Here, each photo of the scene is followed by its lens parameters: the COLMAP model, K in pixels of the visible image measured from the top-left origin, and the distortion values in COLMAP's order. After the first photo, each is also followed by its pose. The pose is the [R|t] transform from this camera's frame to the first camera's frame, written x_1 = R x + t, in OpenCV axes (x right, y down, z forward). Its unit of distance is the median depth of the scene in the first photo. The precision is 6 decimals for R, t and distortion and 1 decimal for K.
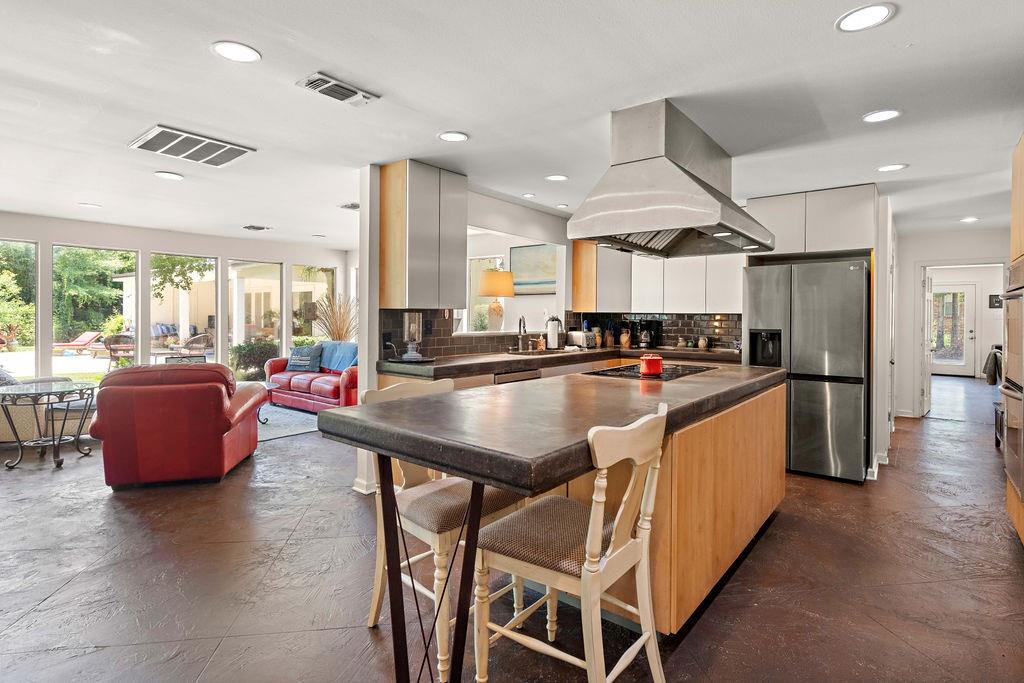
lens RADIAL K [[514.5, 0, 511.9], [0, 514.5, 316.8], [0, 0, 1]] dist [-0.003492, -0.000454]
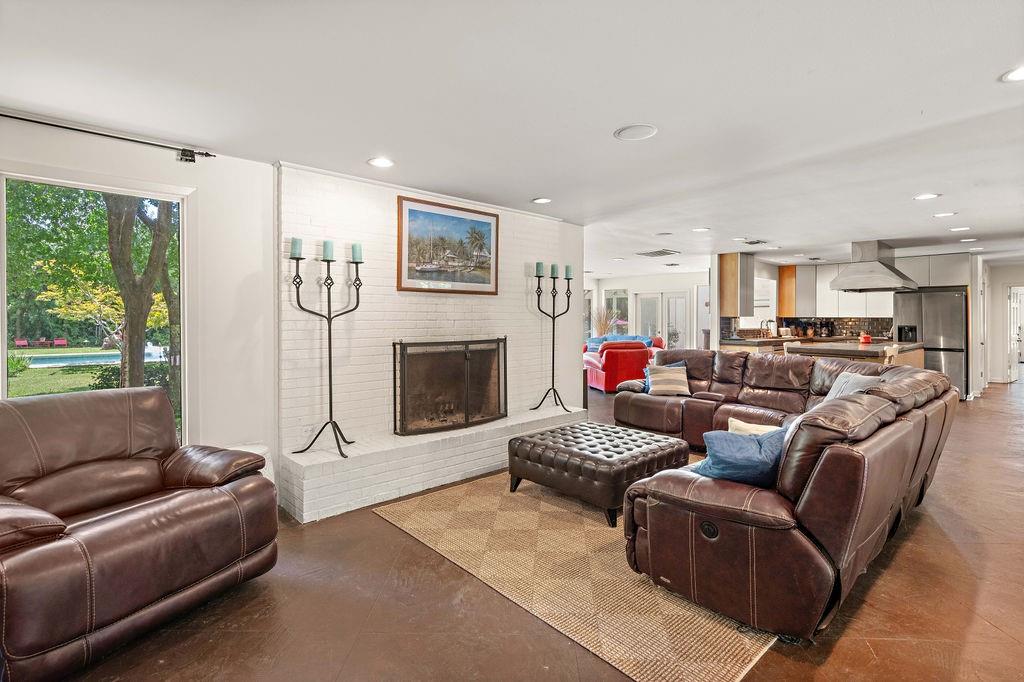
lens RADIAL K [[483.5, 0, 503.3], [0, 483.5, 318.2], [0, 0, 1]] dist [0.005320, 0.001527]
pose [[0.986762, -0.006538, -0.162046, -0.764166], [0.005602, 0.999965, -0.006234, -0.000932], [0.162081, 0.005244, 0.986764, -1.140467]]
